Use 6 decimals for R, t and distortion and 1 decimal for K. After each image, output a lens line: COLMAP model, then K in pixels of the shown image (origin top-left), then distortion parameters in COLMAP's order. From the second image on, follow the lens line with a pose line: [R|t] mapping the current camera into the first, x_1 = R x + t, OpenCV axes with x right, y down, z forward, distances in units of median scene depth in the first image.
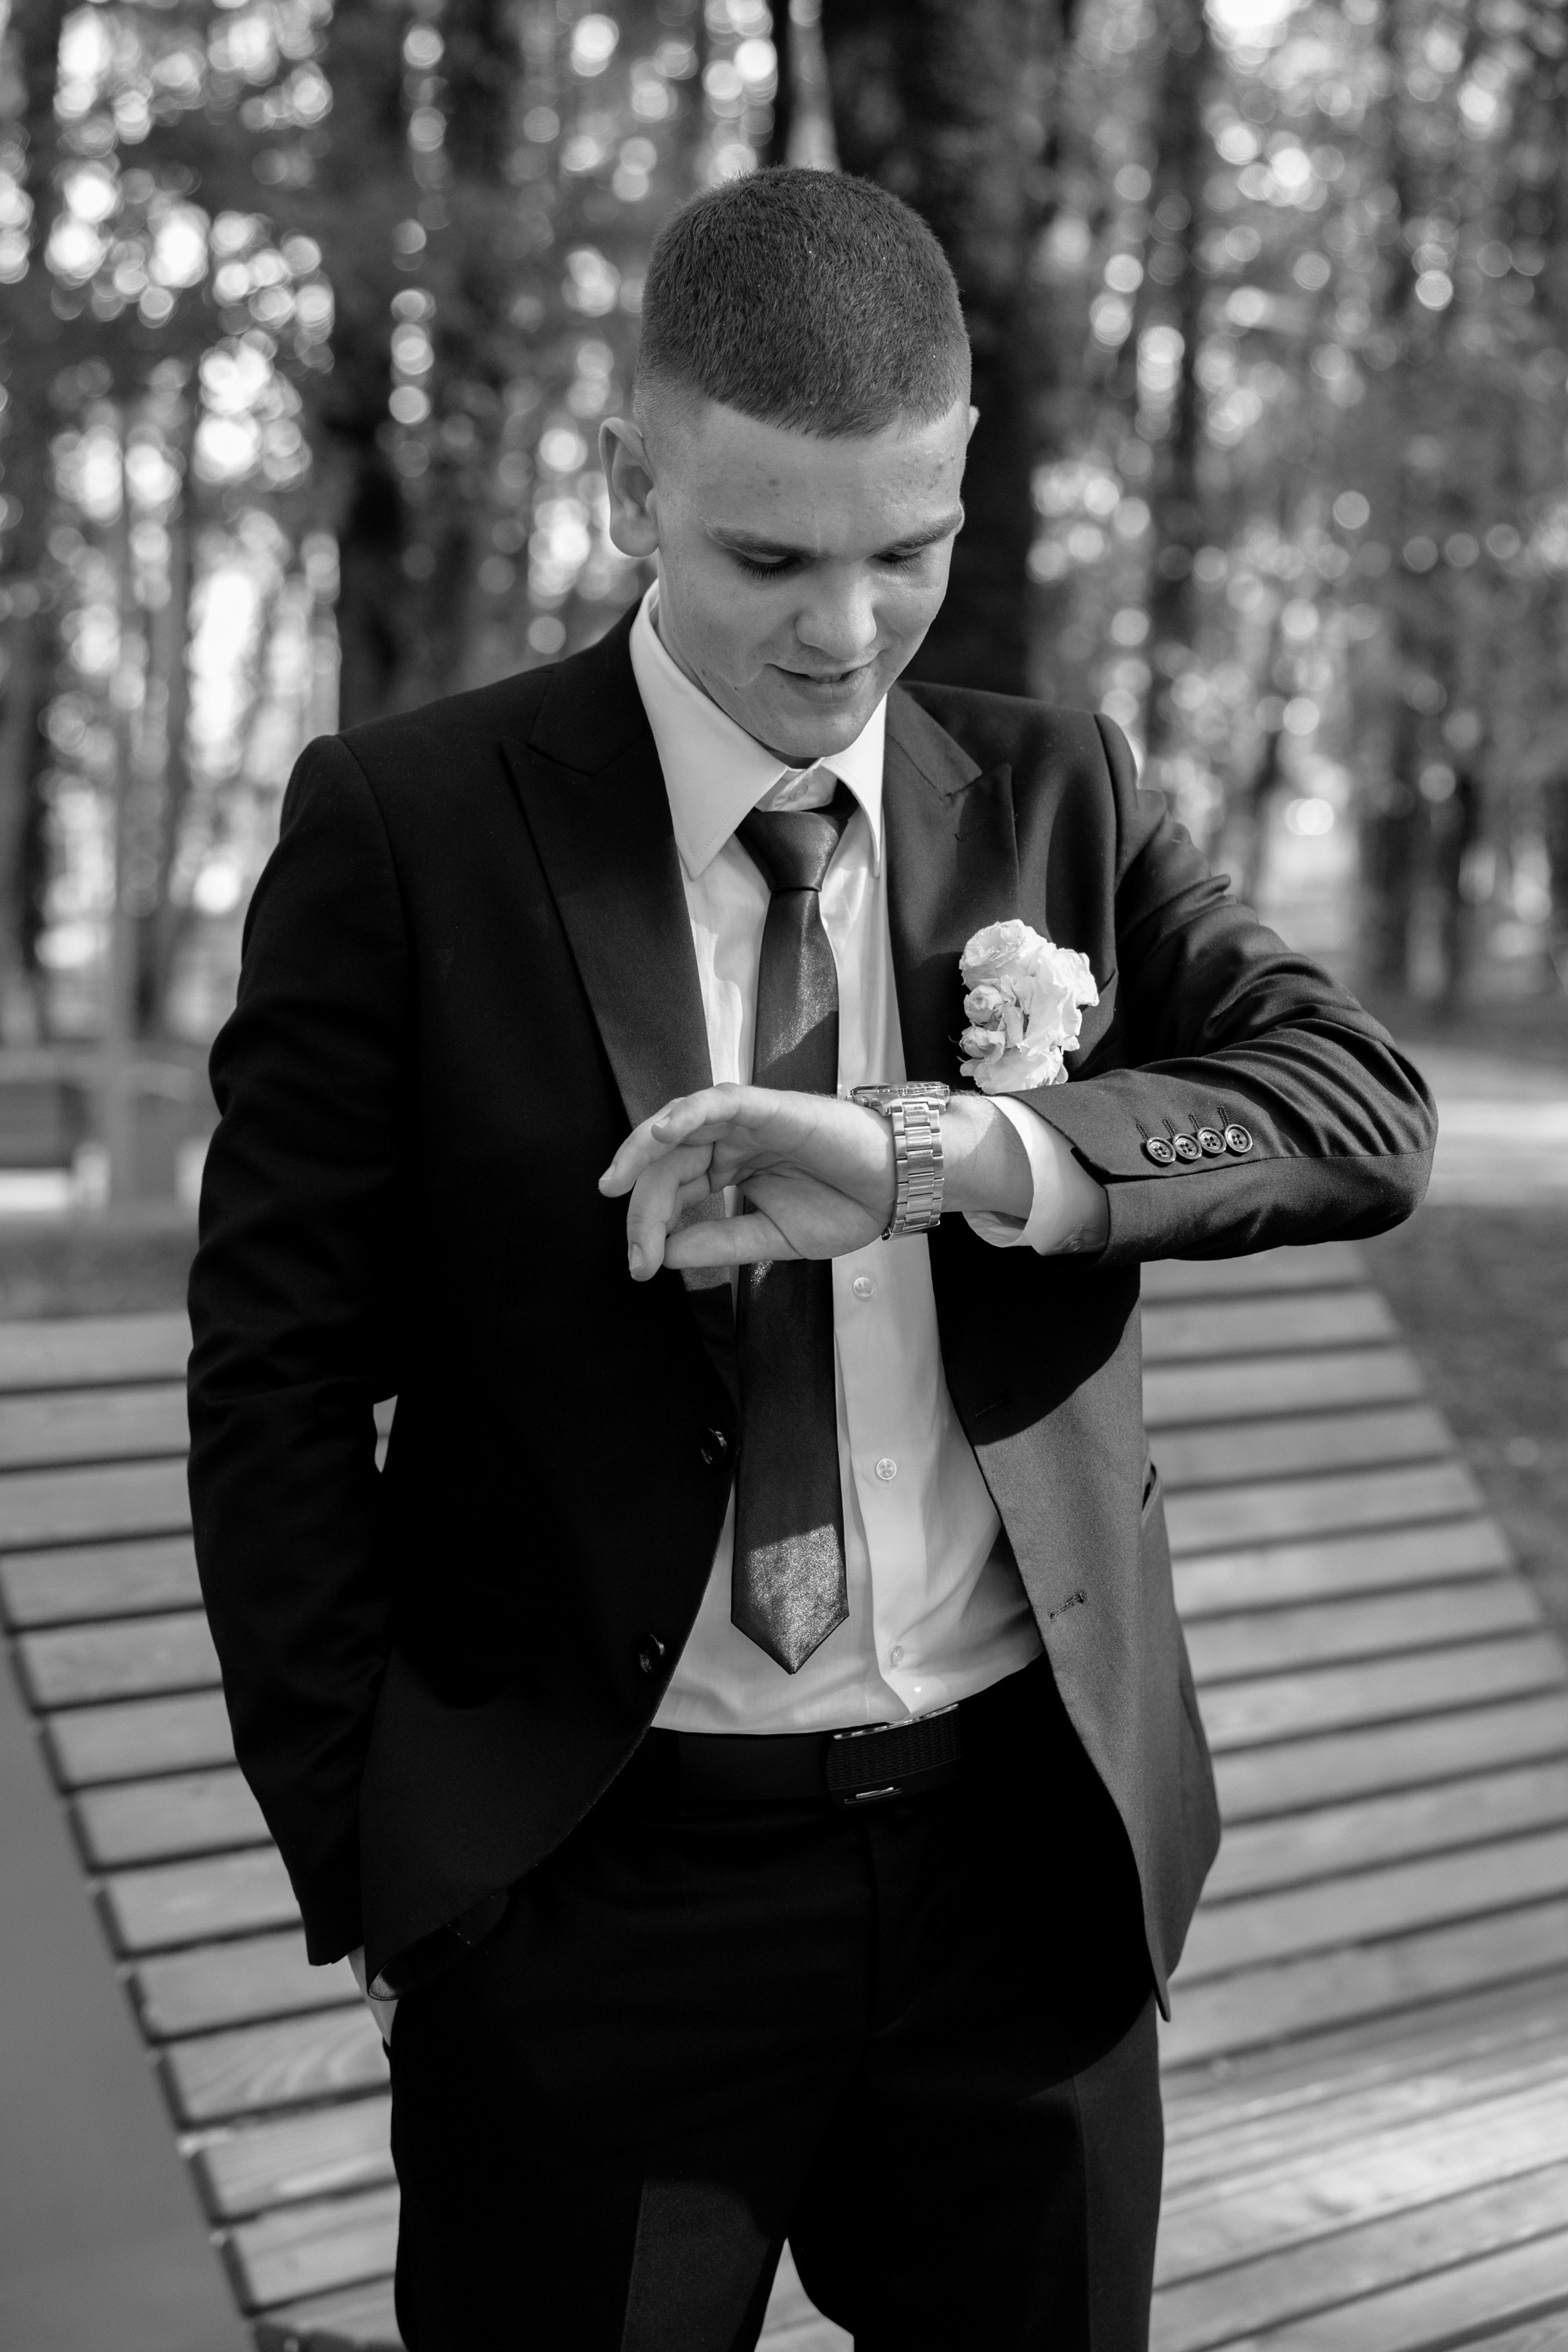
lens RADIAL K [[4180.3, 0, 744.8], [0, 4180.3, 1122.2], [0, 0, 1]] dist [0.073439, 0.000000]
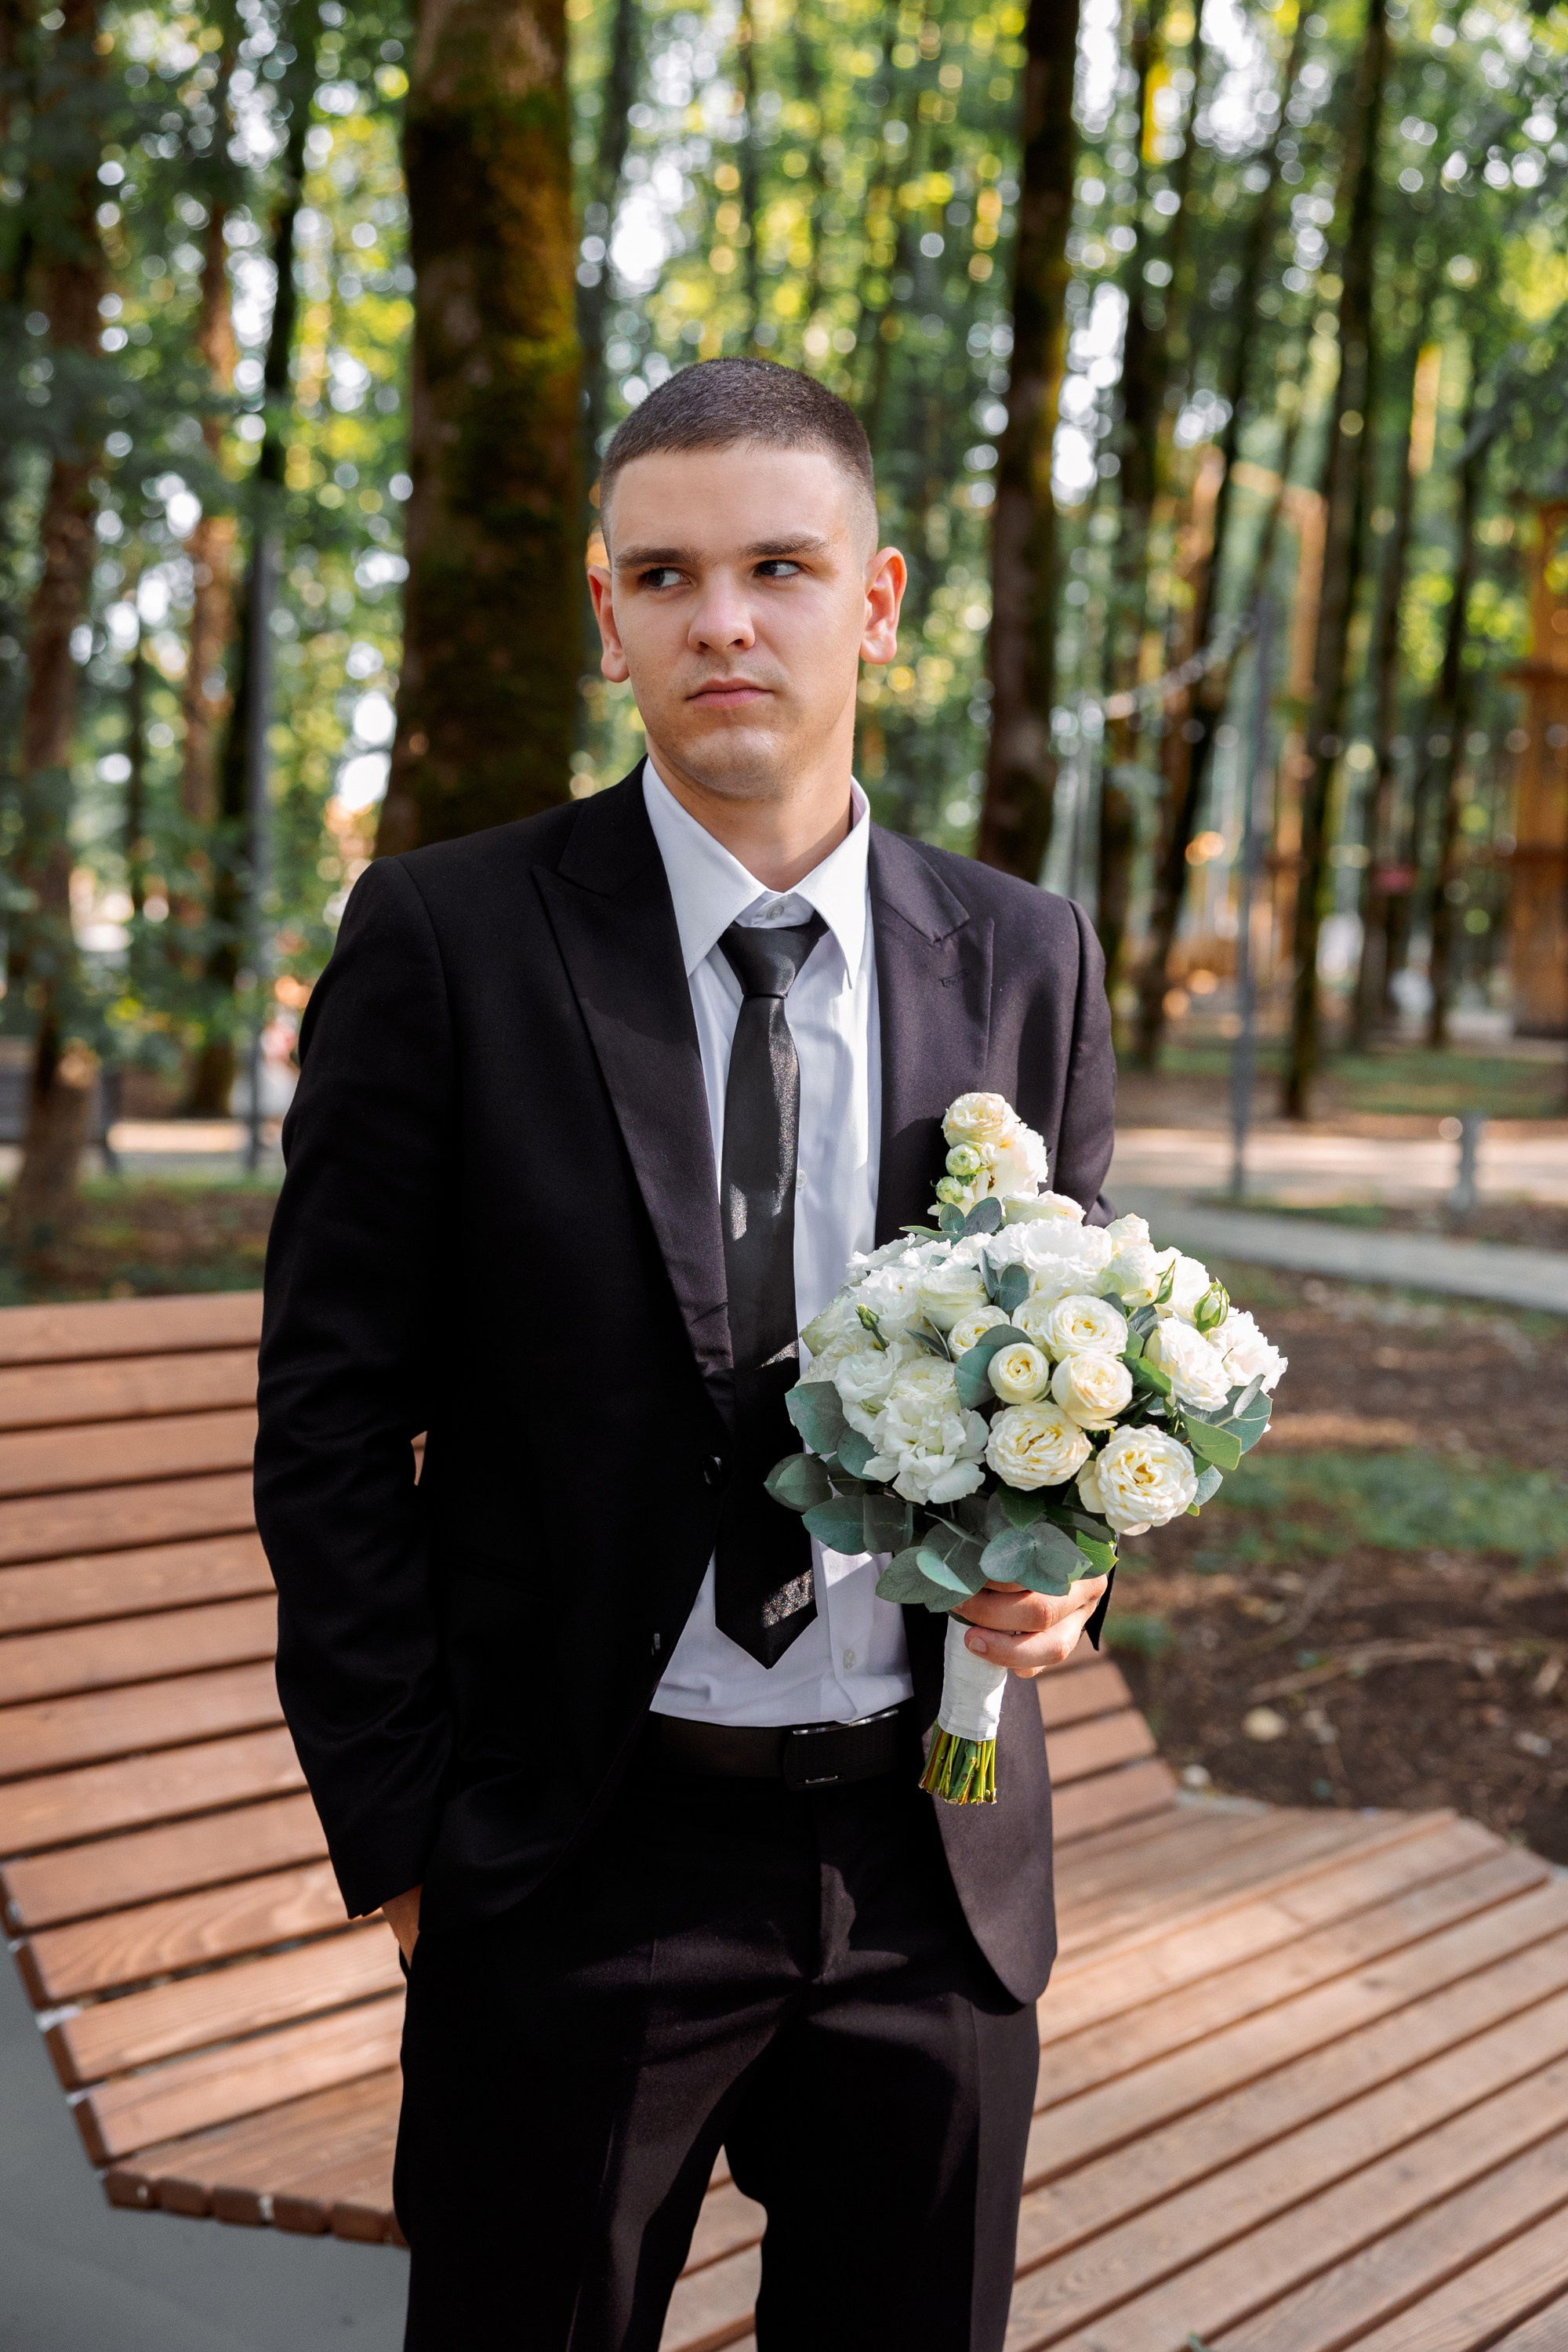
lens RADIAL K [[3263.3, 0, 772.3], [0, 3263.3, 1174.1], [0, 0, 1]] dist [0.045670, 0.000000]
pose [[0.984626, 0.025641, 0.172783, -0.092755], [-0.028593, 0.999484, 0.014617, -0.012191], [-0.172319, -0.019333, 0.984851, 0.062391]]
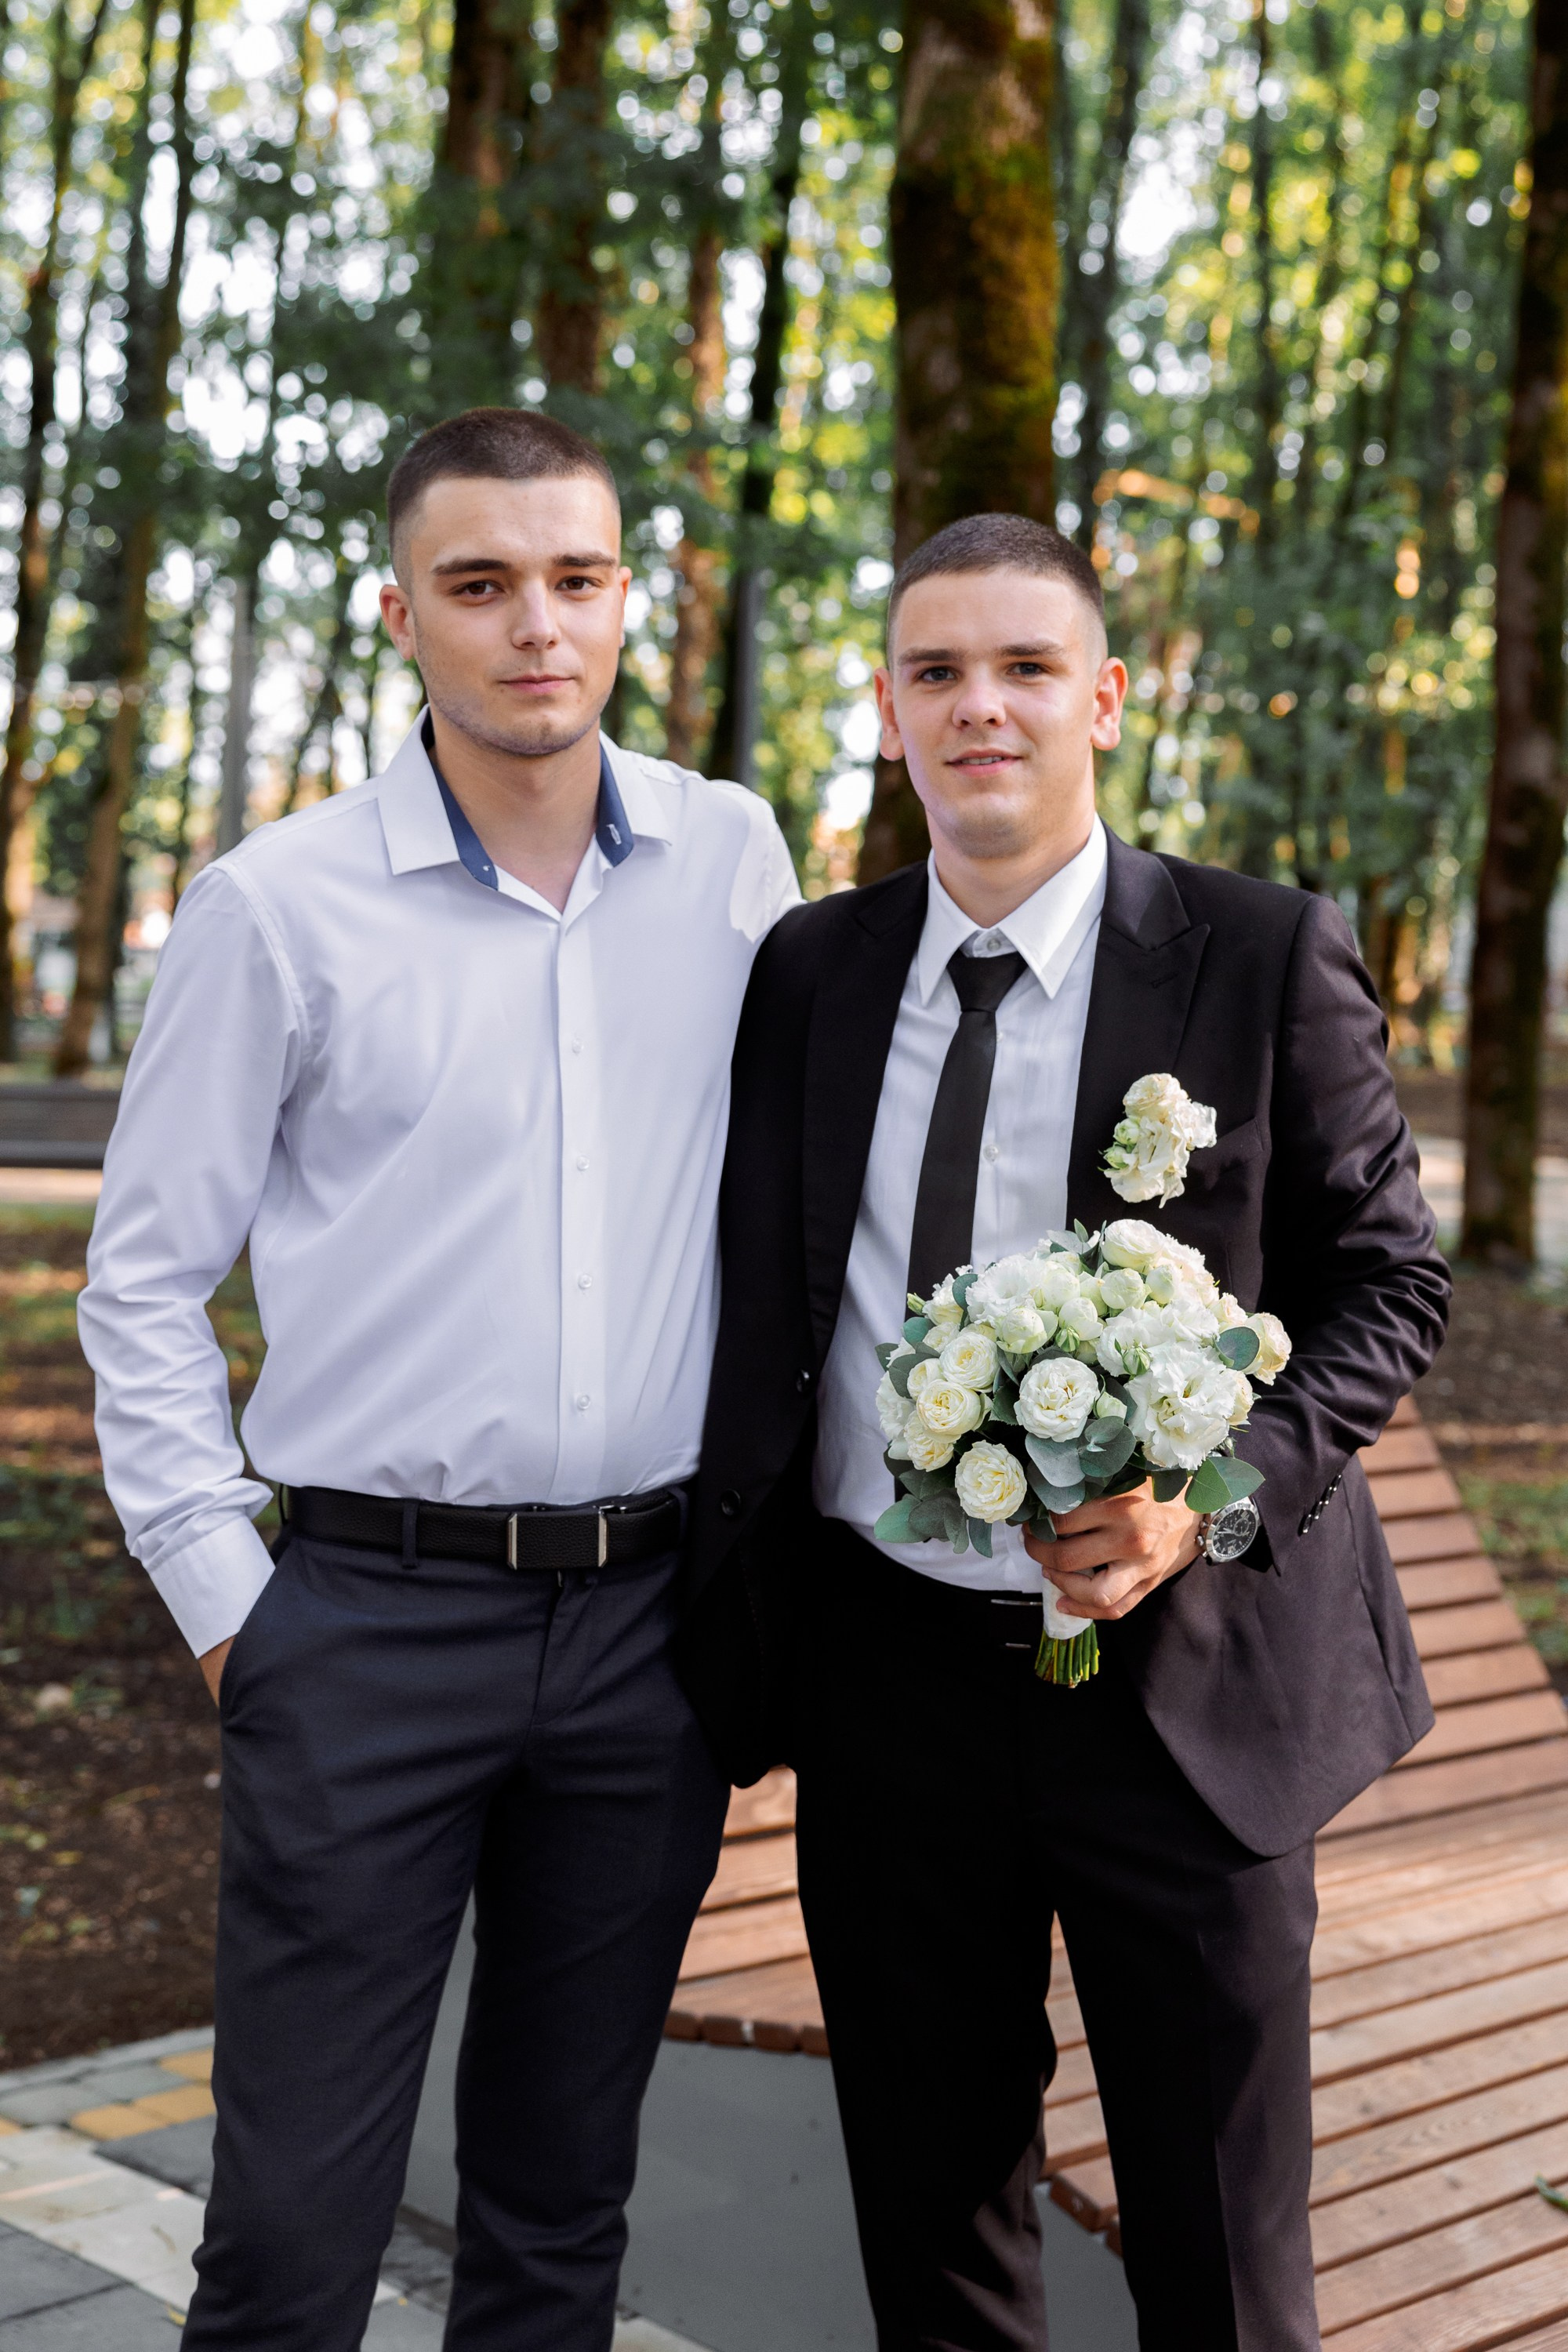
lens RADIAL K [[3522.7, 0, 805.7], [0, 3522.7, 1159.8], [0, 0, 1]] dist [0.014444, 0.000000]
pose [[0.998711, 0.035010, 0.036745, -0.099478], [-0.035163, 0.999375, 0.003509, -0.002735], [-0.036599, -0.004796, 0.999319, -0.167175]]
